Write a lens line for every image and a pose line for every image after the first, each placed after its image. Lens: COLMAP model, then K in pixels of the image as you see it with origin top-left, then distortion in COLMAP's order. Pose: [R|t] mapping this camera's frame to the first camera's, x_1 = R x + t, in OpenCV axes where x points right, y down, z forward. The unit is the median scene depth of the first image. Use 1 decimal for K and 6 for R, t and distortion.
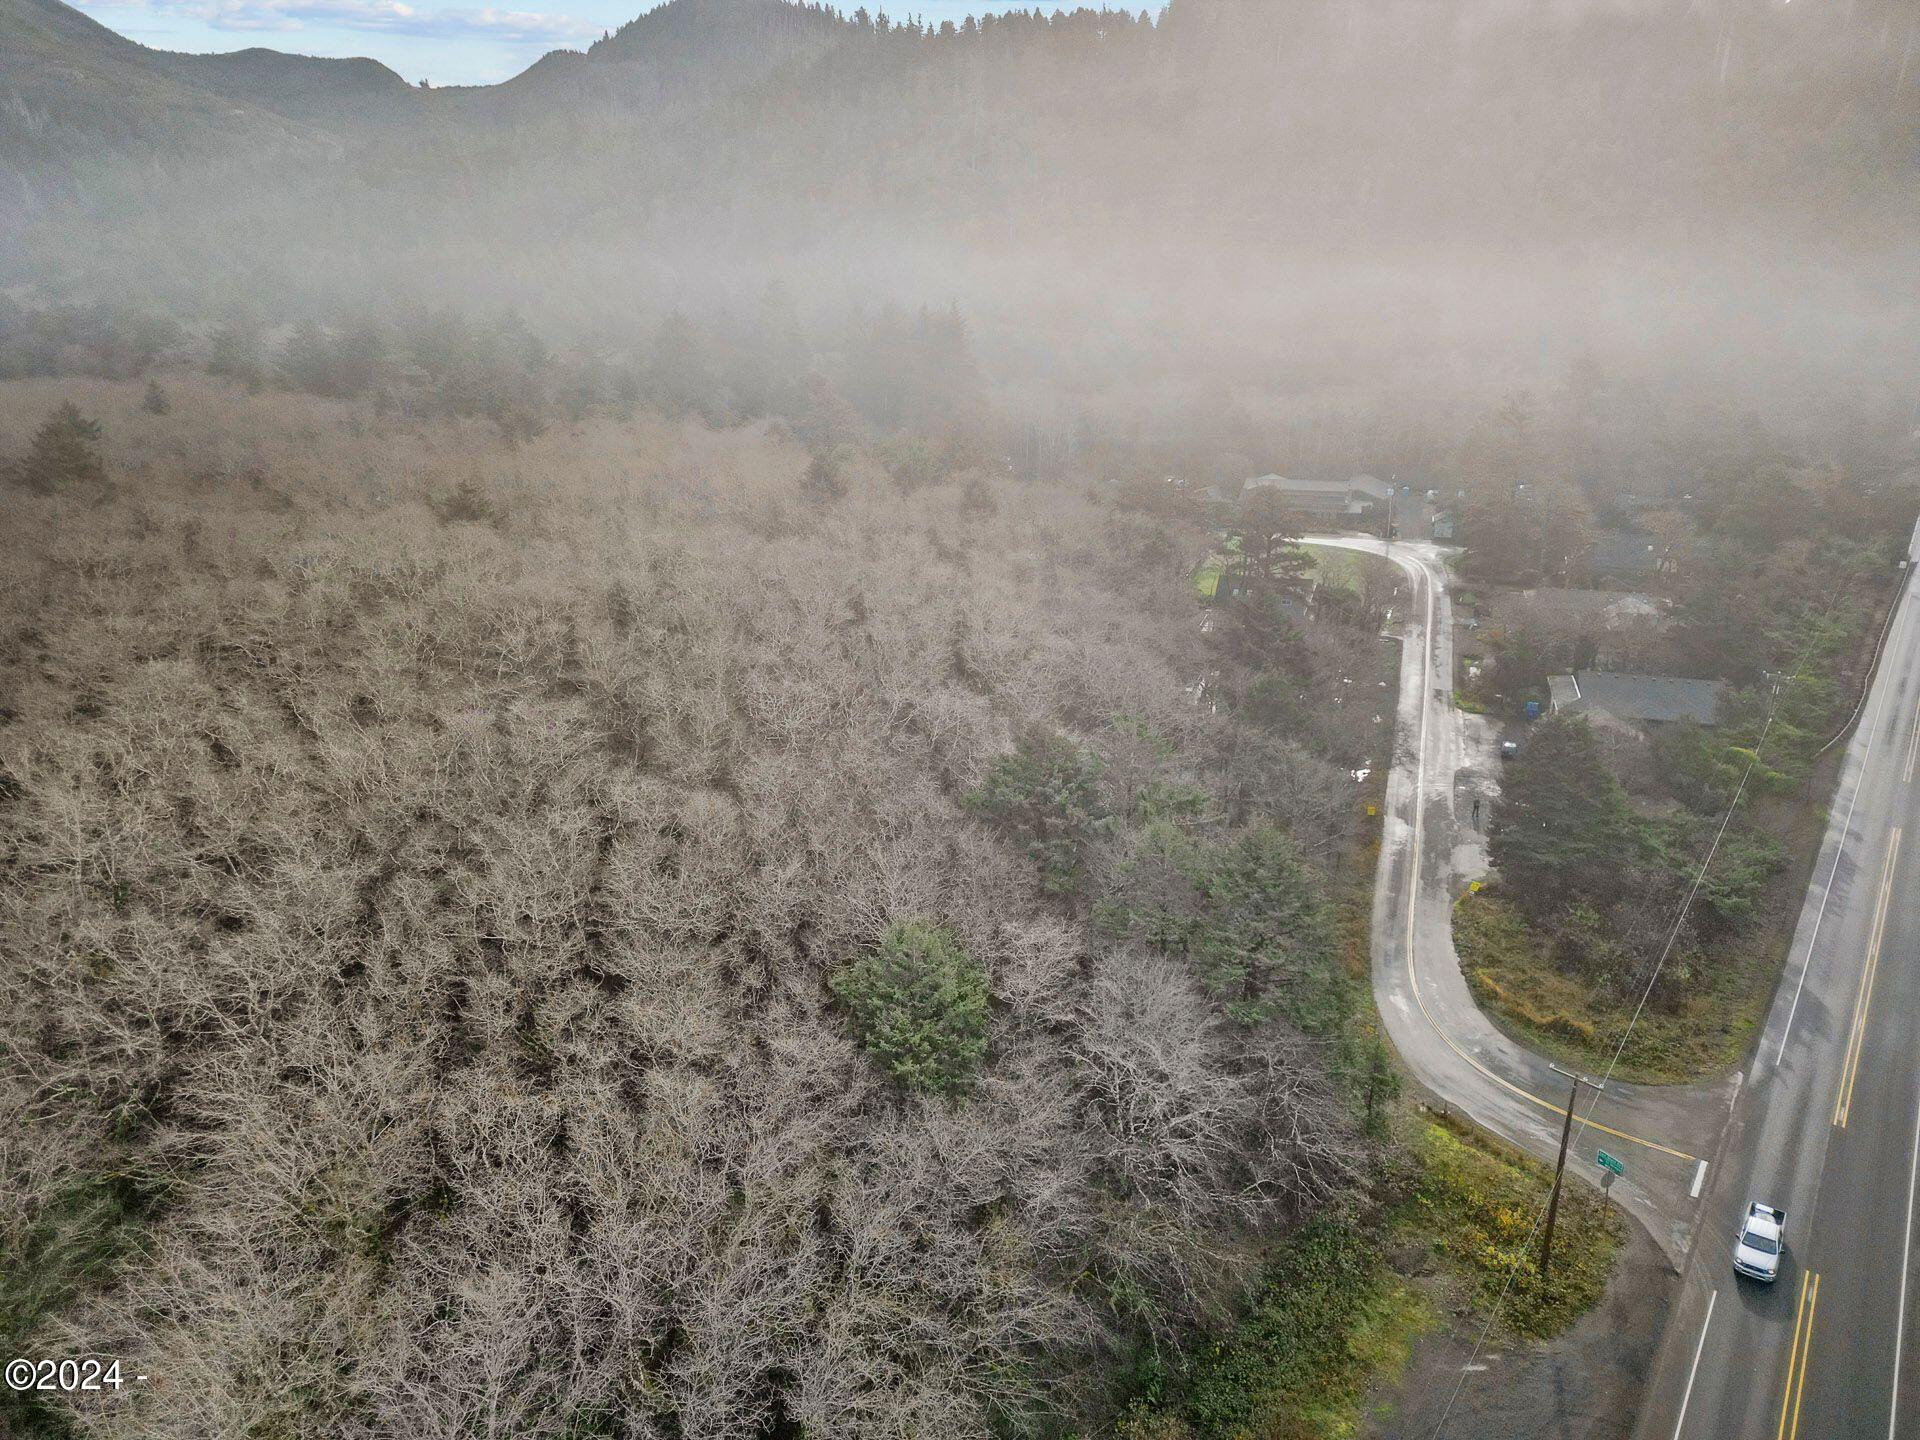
lens RADIAL K [[1405.3, 0, 946.4], [0, 1405.3, 718.8], [0, 0, 1]] dist [0.061151, -0.037938]
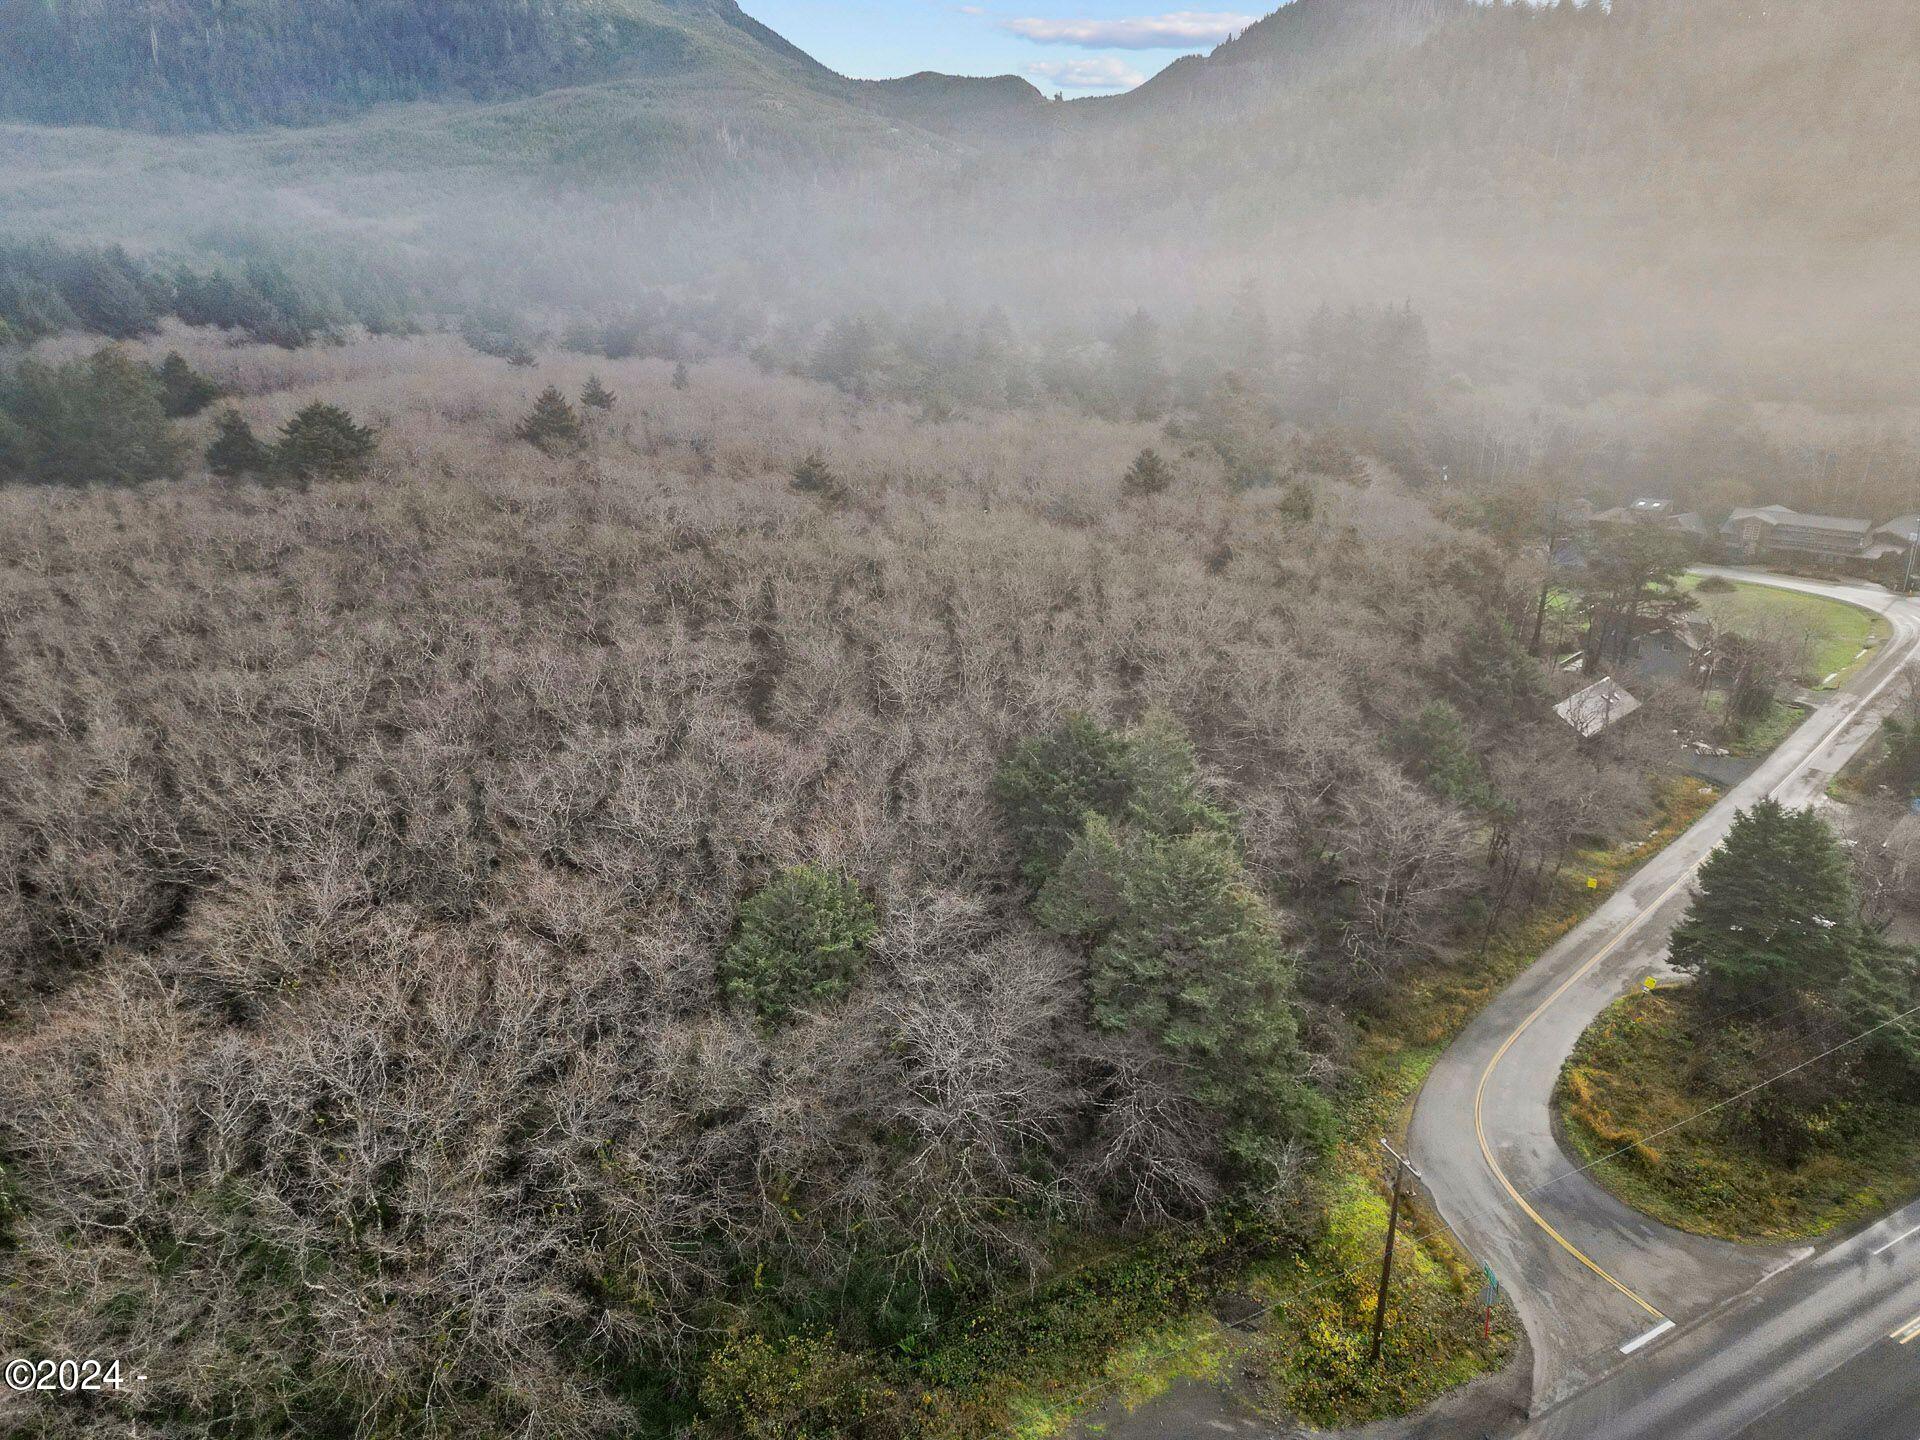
lens RADIAL K [[1405.3, 0, 946.4], [0, 1405.3, 718.8], [0, 0, 1]] dist [0.061151, -0.037938]
pose [[0.902037, 0.134901, -0.410037, 0.262171], [-0.134613, 0.990452, 0.029723, -0.007424], [0.410132, 0.028385, 0.911584, 0.023169]]
